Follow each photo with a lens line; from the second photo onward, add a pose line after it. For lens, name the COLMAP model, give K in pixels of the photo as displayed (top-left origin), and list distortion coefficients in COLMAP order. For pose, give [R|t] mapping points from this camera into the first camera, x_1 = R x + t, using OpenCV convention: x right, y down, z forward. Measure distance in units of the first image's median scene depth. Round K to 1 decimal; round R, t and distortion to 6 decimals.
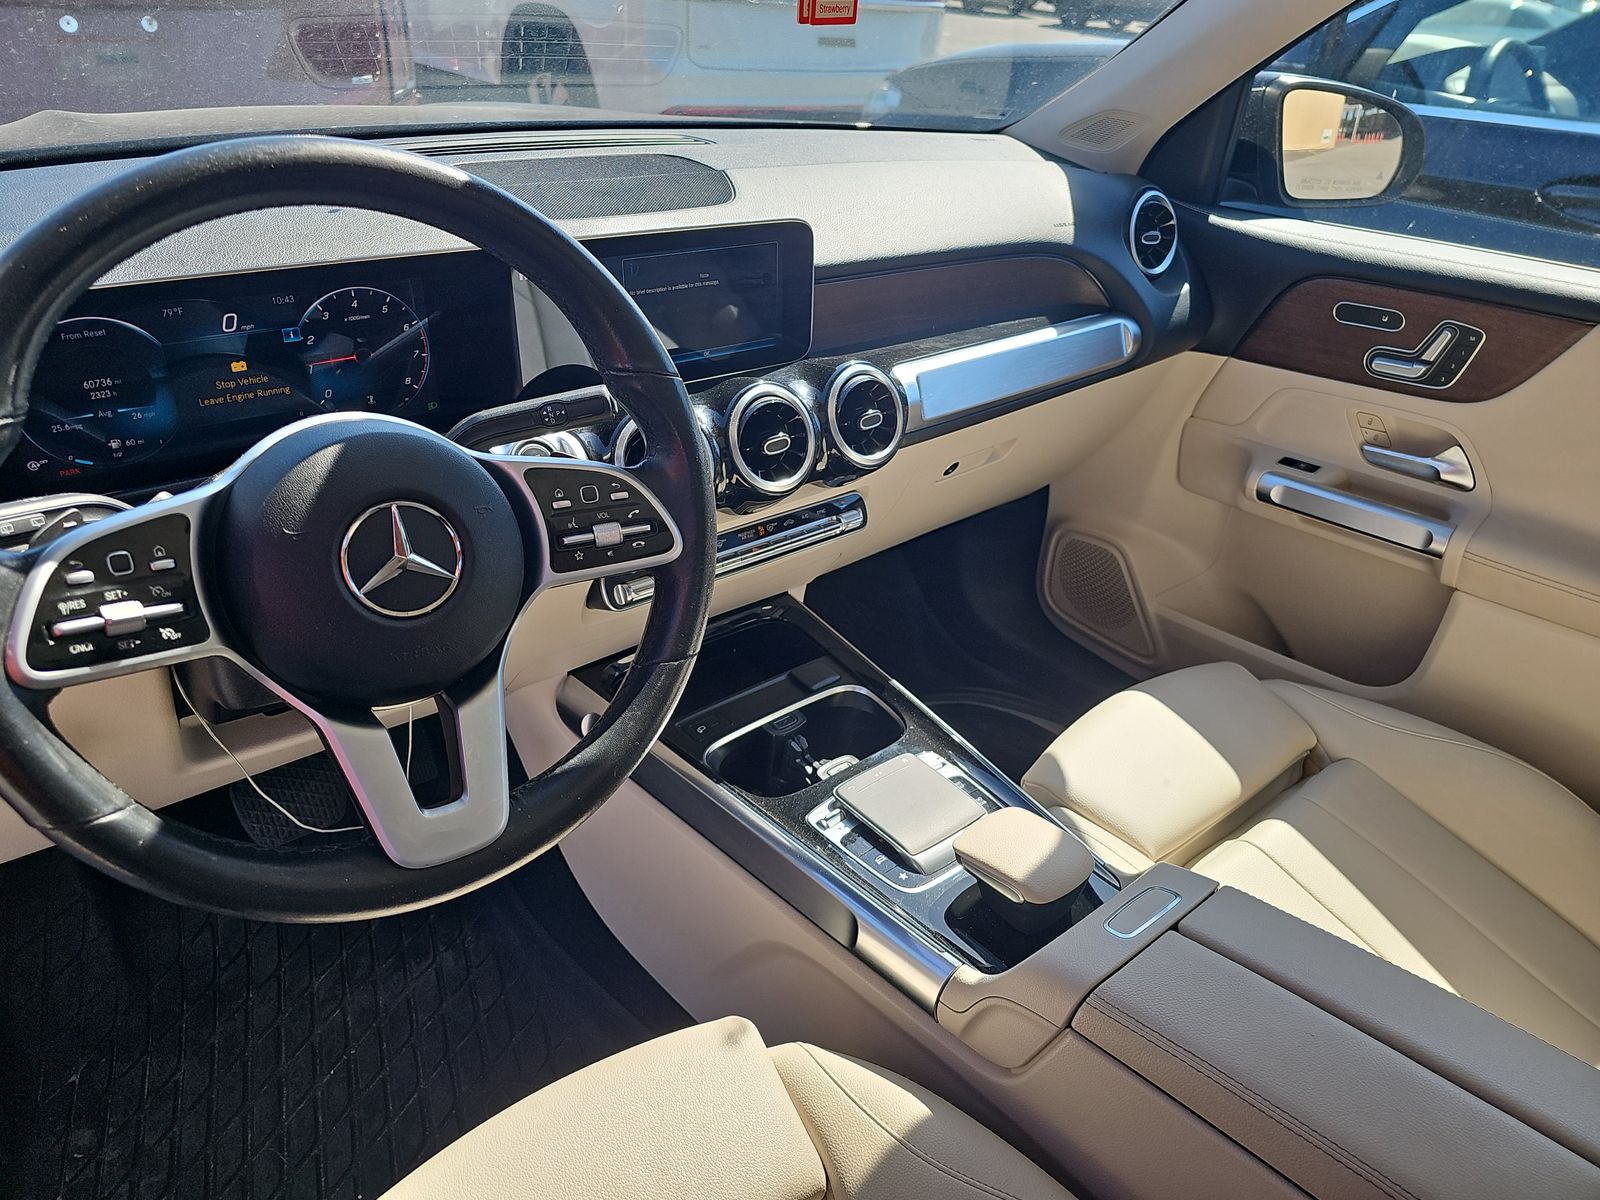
lens RADIAL K [[1066.4, 0, 796.3], [0, 1066.4, 584.2], [0, 0, 1]] dist [0.050806, -0.038346]
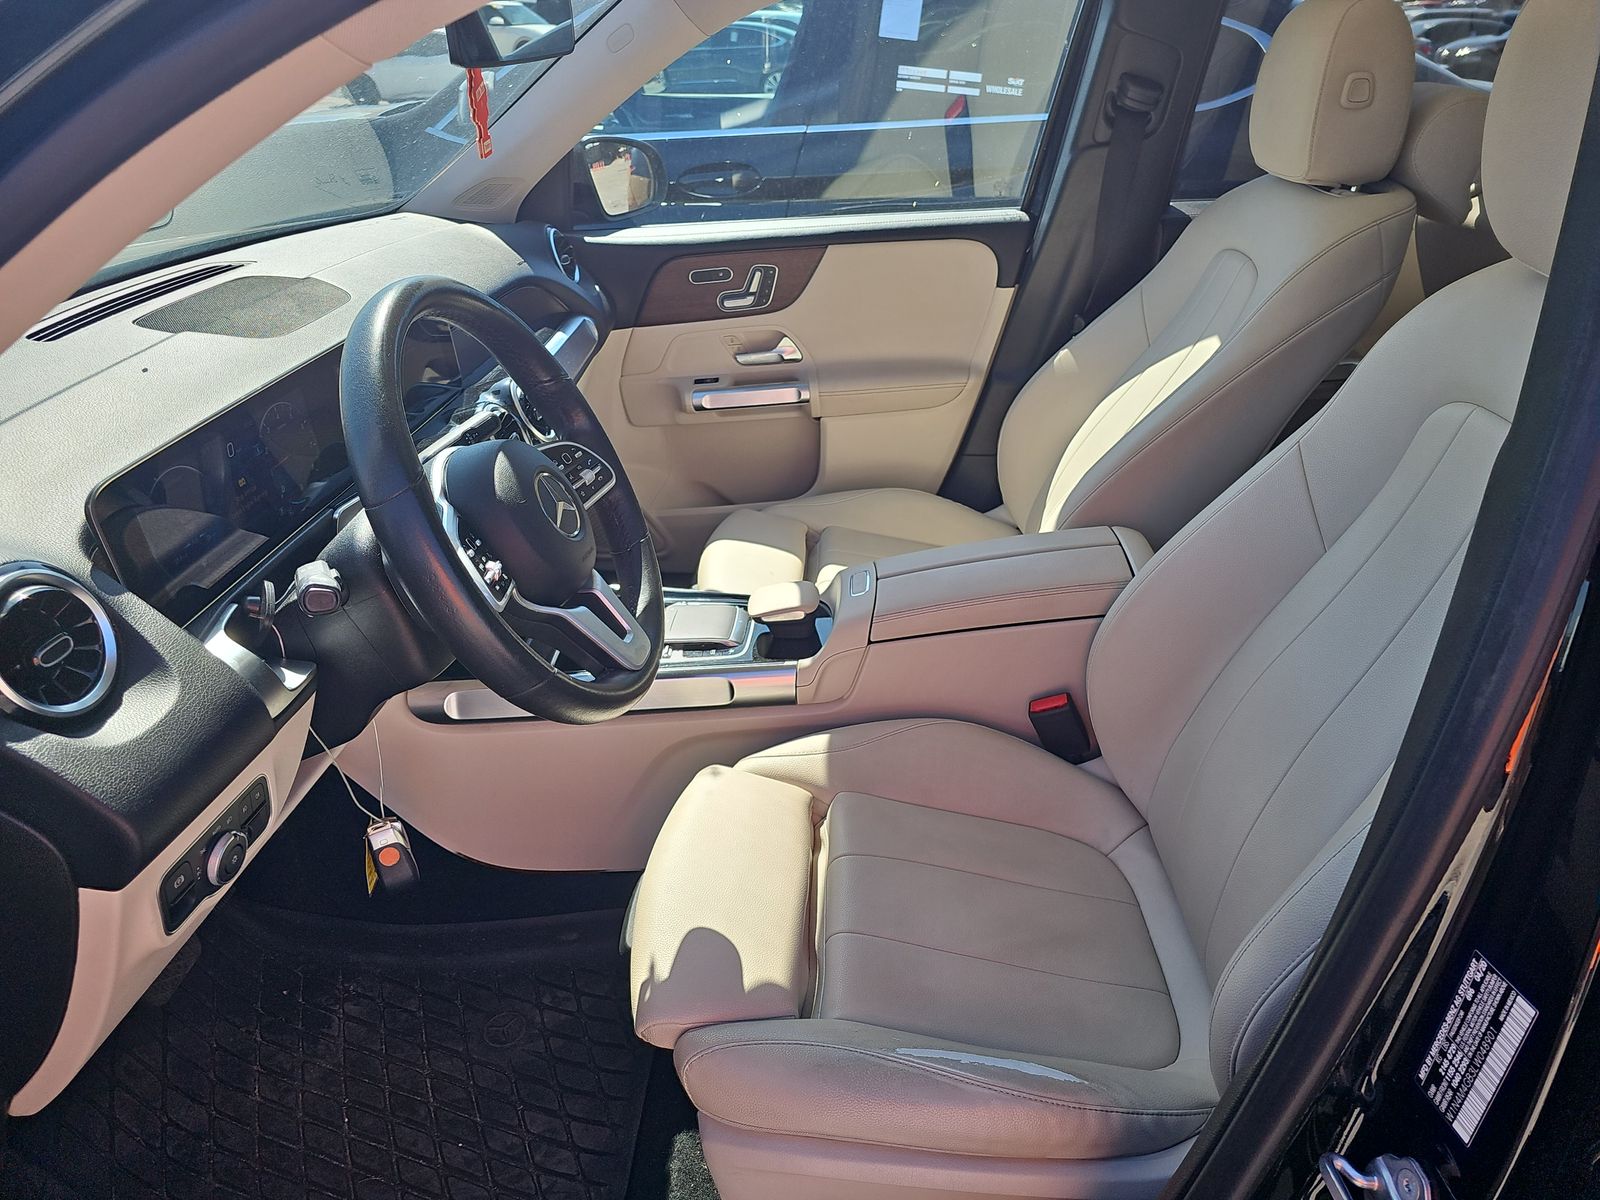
lens RADIAL K [[1066.4, 0, 796.3], [0, 1066.4, 584.2], [0, 0, 1]] dist [0.050806, -0.038346]
pose [[0.689214, -0.407485, 0.599116, -0.653950], [0.425110, 0.897010, 0.121056, 0.024887], [-0.586741, 0.171257, 0.791458, -0.299097]]
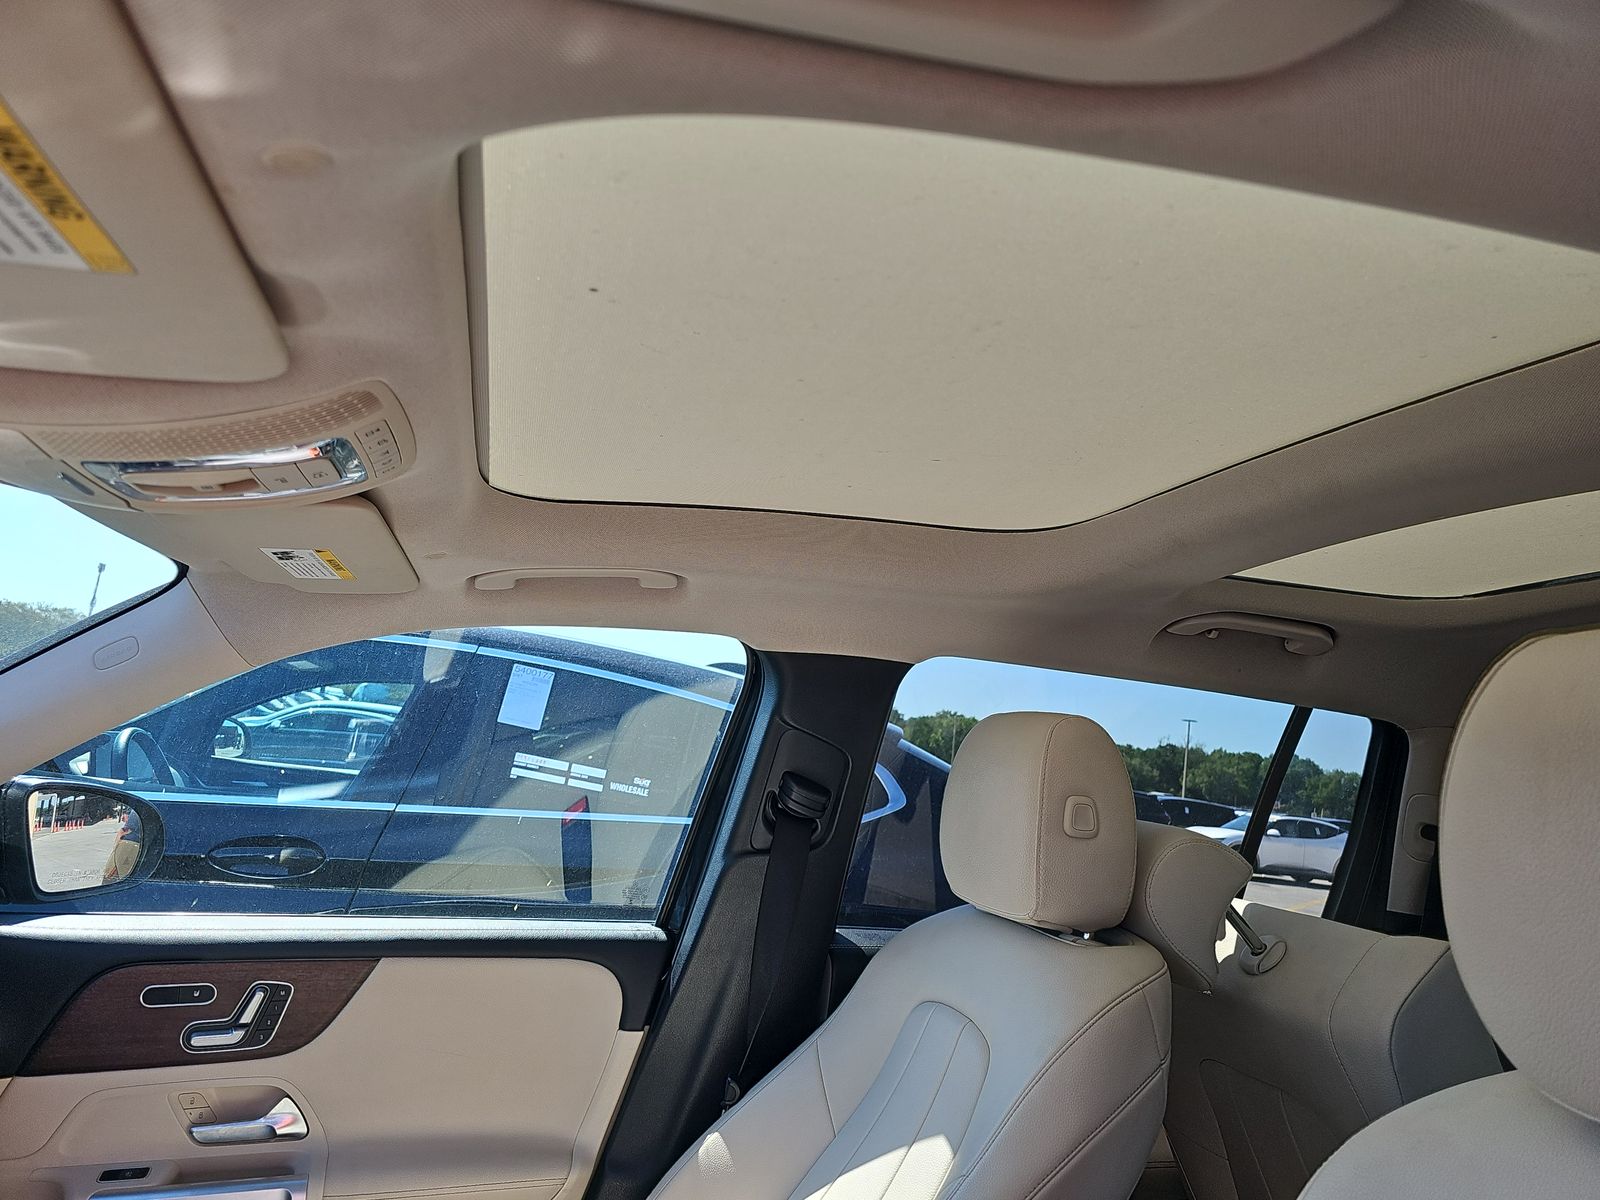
lens RADIAL K [[1066.4, 0, 796.3], [0, 1066.4, 584.2], [0, 0, 1]] dist [0.050806, -0.038346]
pose [[0.423610, 0.116890, 0.898271, -0.235230], [0.400232, 0.865445, -0.301361, -0.057271], [-0.812631, 0.487176, 0.319828, 0.024975]]
